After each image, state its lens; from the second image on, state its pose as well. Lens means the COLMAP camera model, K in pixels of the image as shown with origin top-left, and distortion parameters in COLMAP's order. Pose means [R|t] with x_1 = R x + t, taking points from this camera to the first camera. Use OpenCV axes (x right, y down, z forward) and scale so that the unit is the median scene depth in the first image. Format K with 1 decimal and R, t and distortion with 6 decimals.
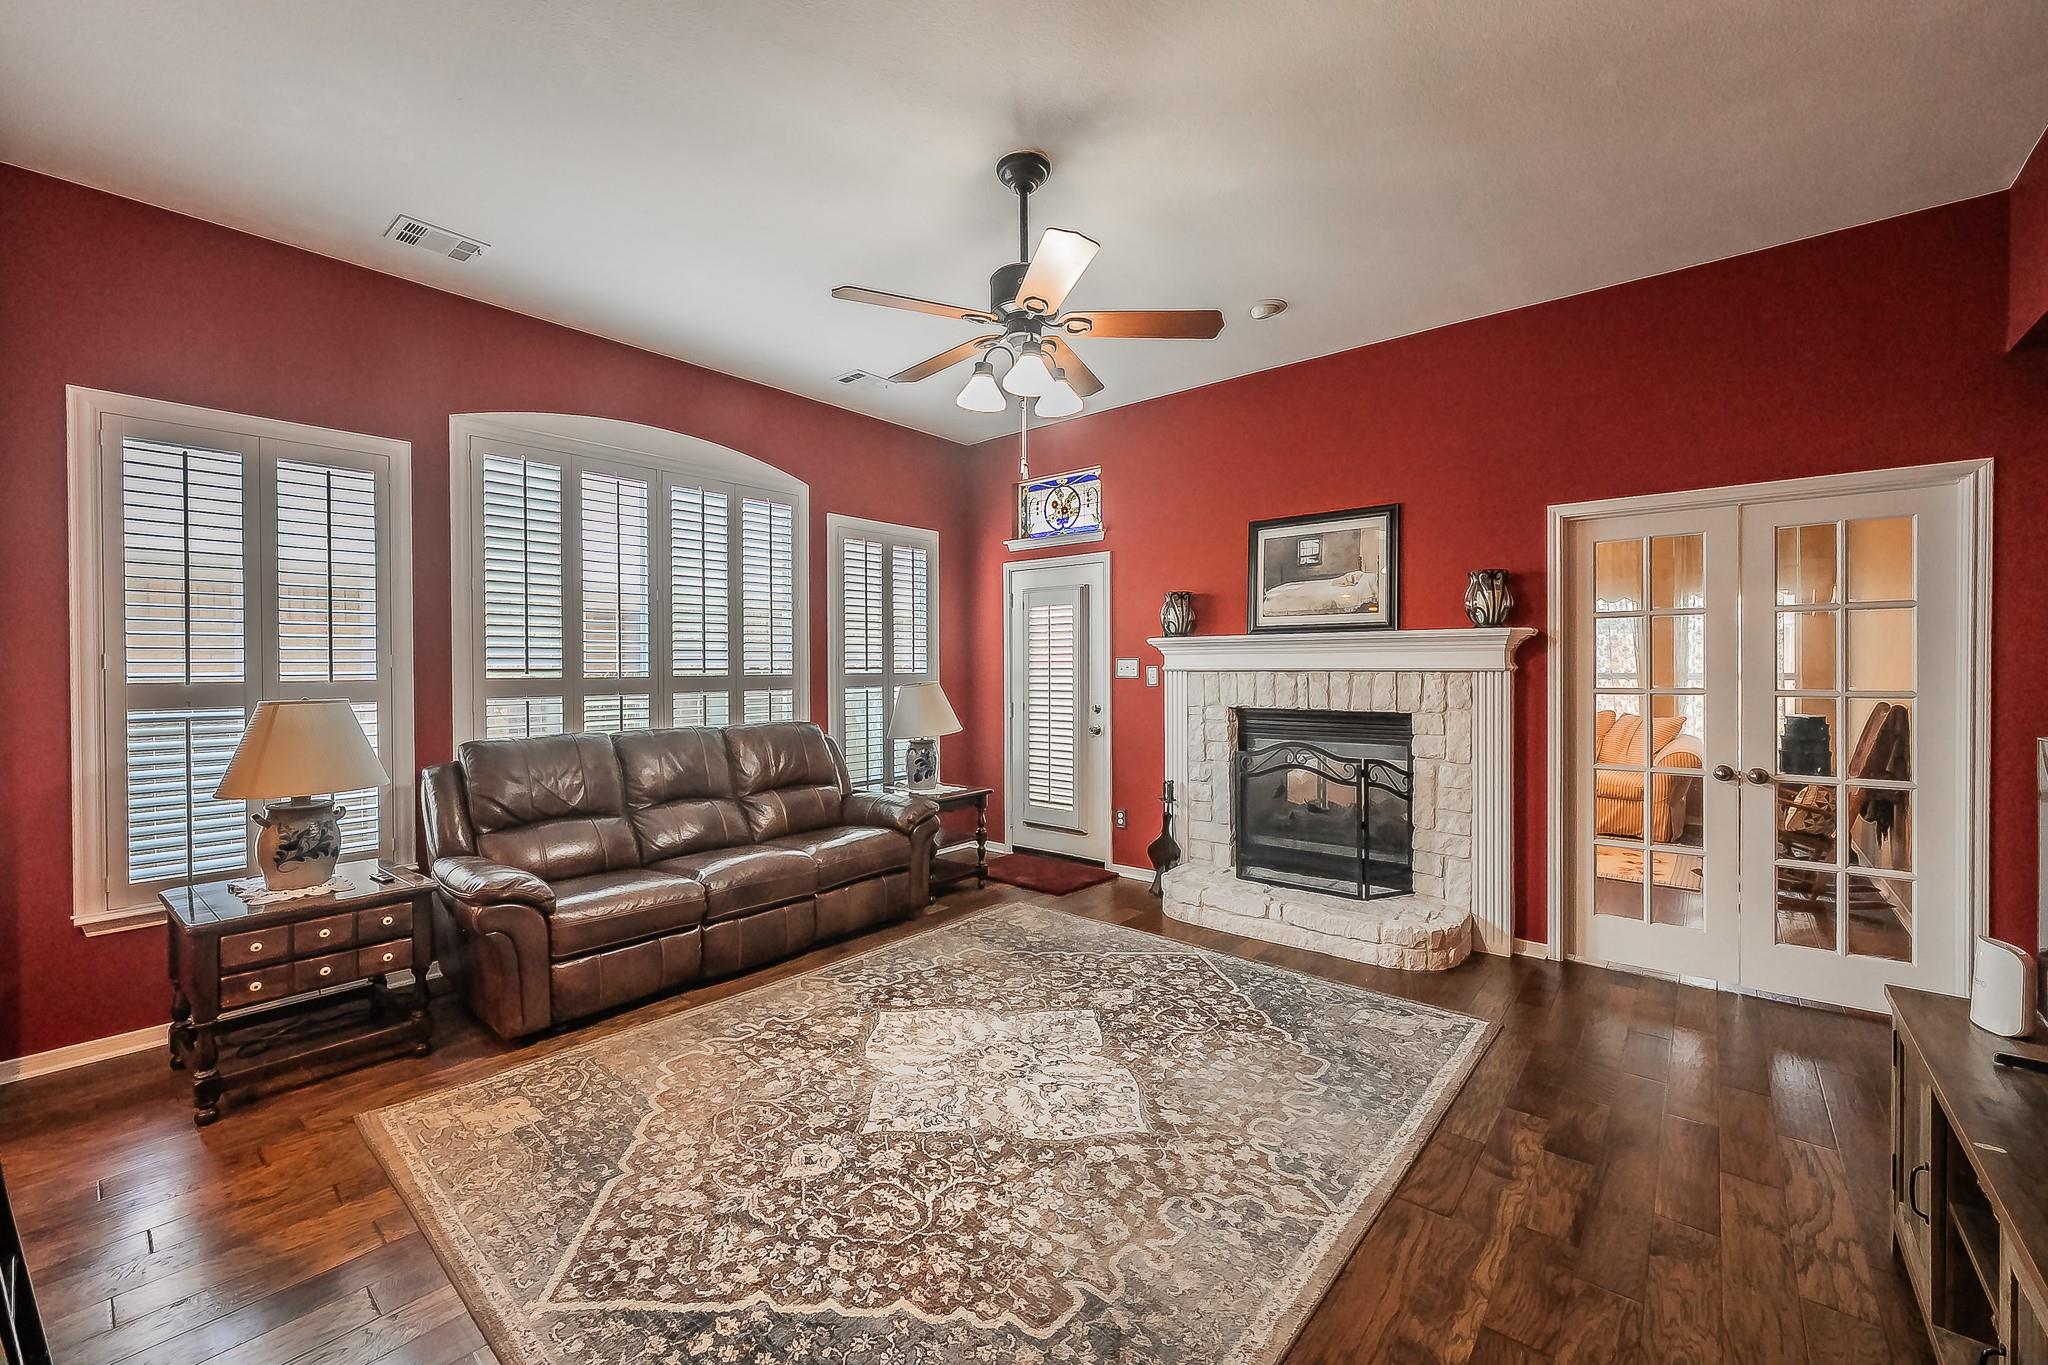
lens RADIAL K [[795.3, 0, 1045.3], [0, 795.3, 671.6], [0, 0, 1]] dist [0.000183, -0.000151]
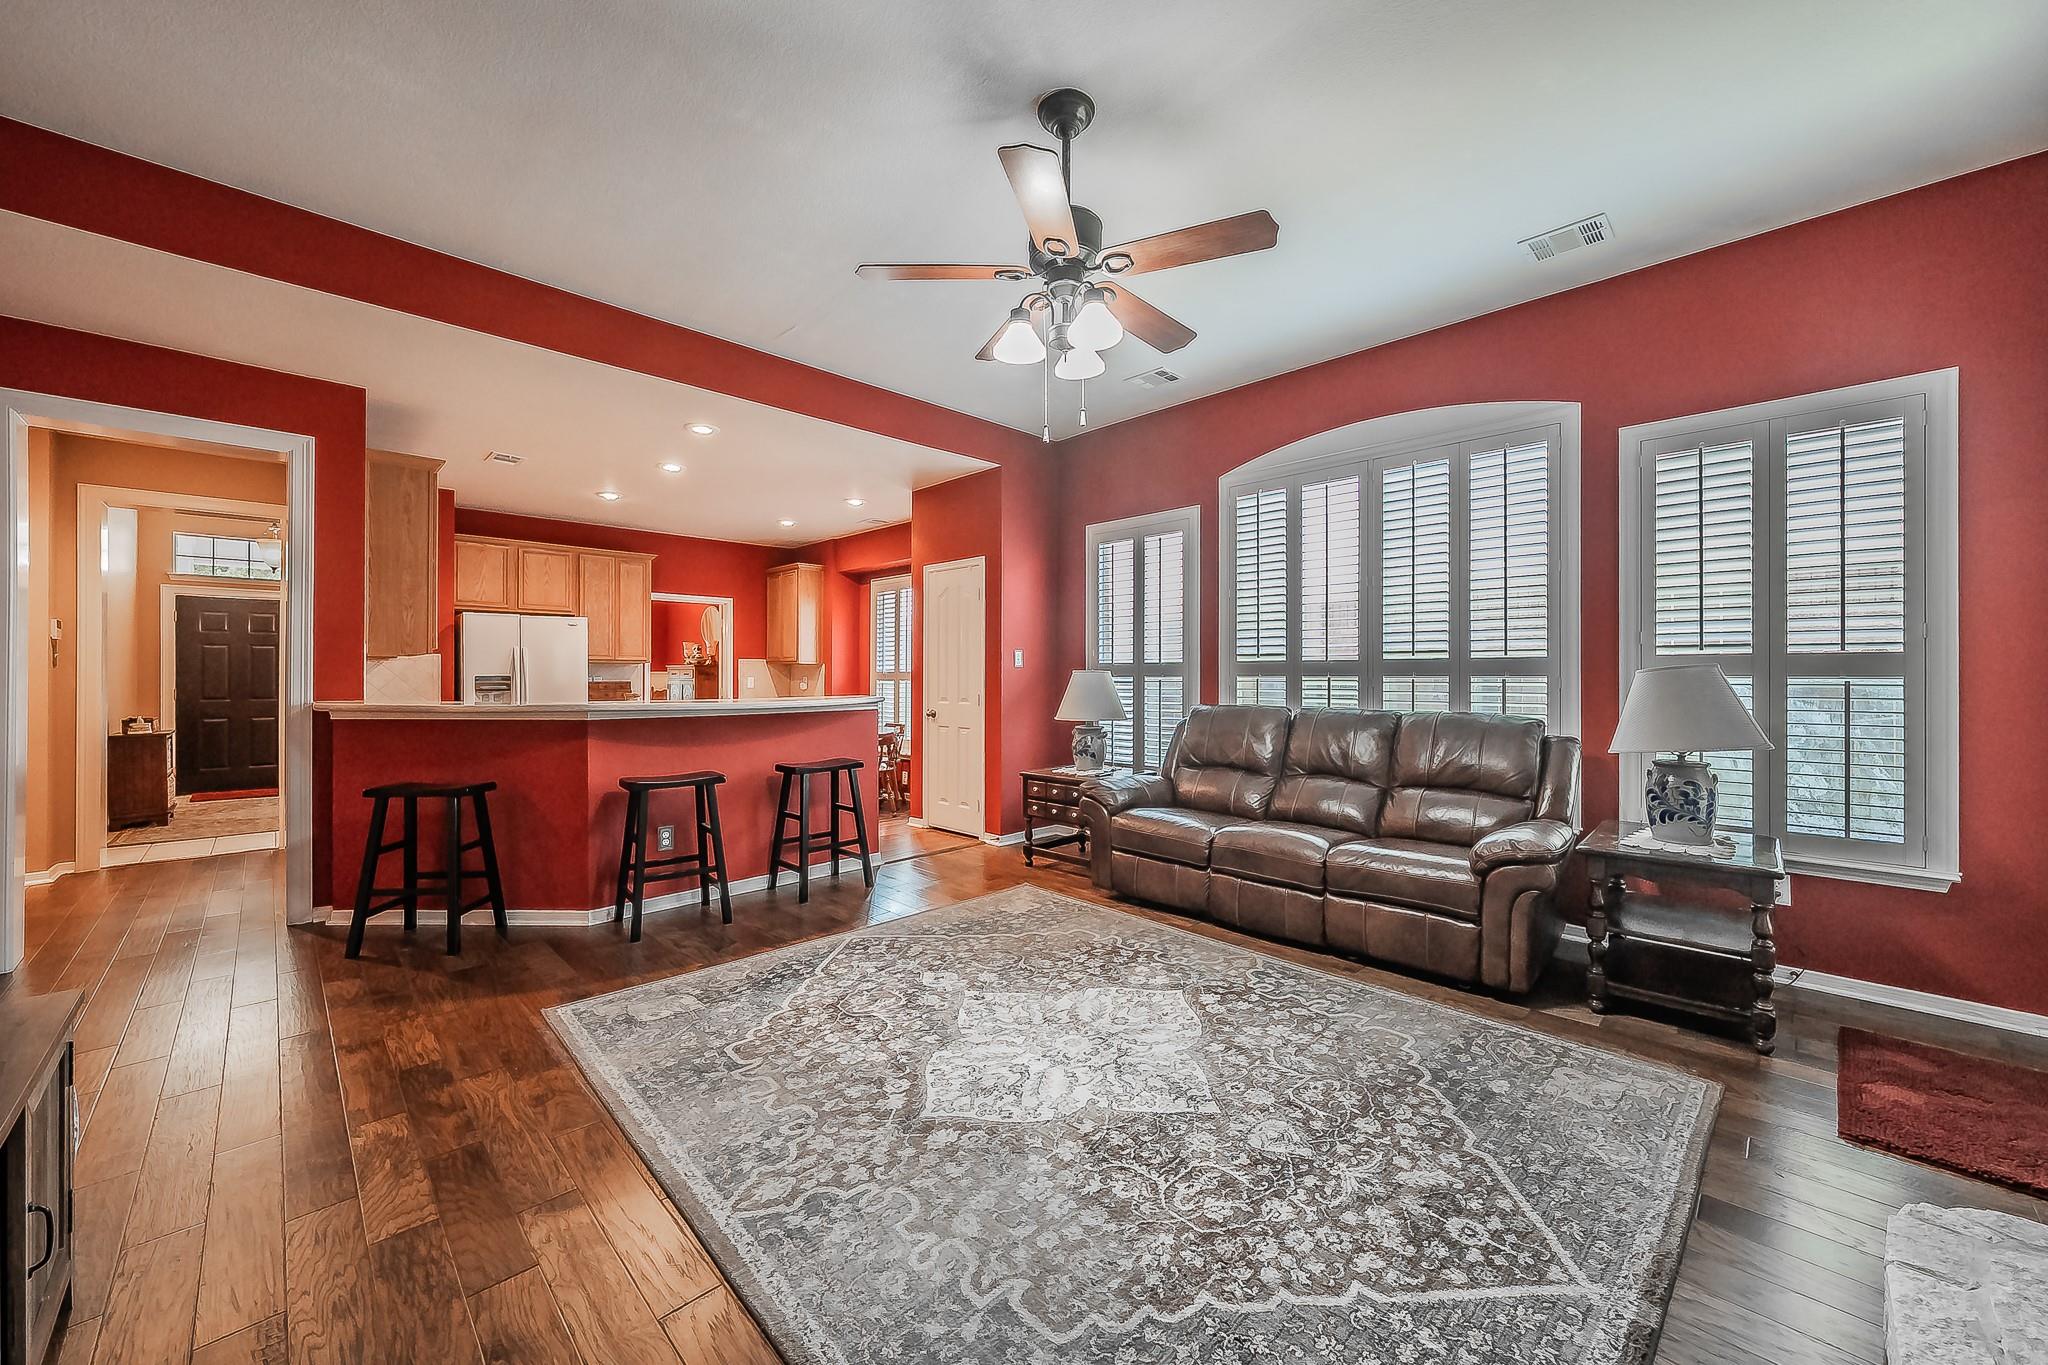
lens RADIAL K [[795.3, 0, 1046.2], [0, 795.3, 679.6], [0, 0, 1]] dist [0.000183, -0.000151]
pose [[-0.096481, 0.011899, -0.995264, 0.735266], [-0.004233, 0.999915, 0.012365, 0.026237], [0.995326, 0.005406, -0.096422, 0.856751]]
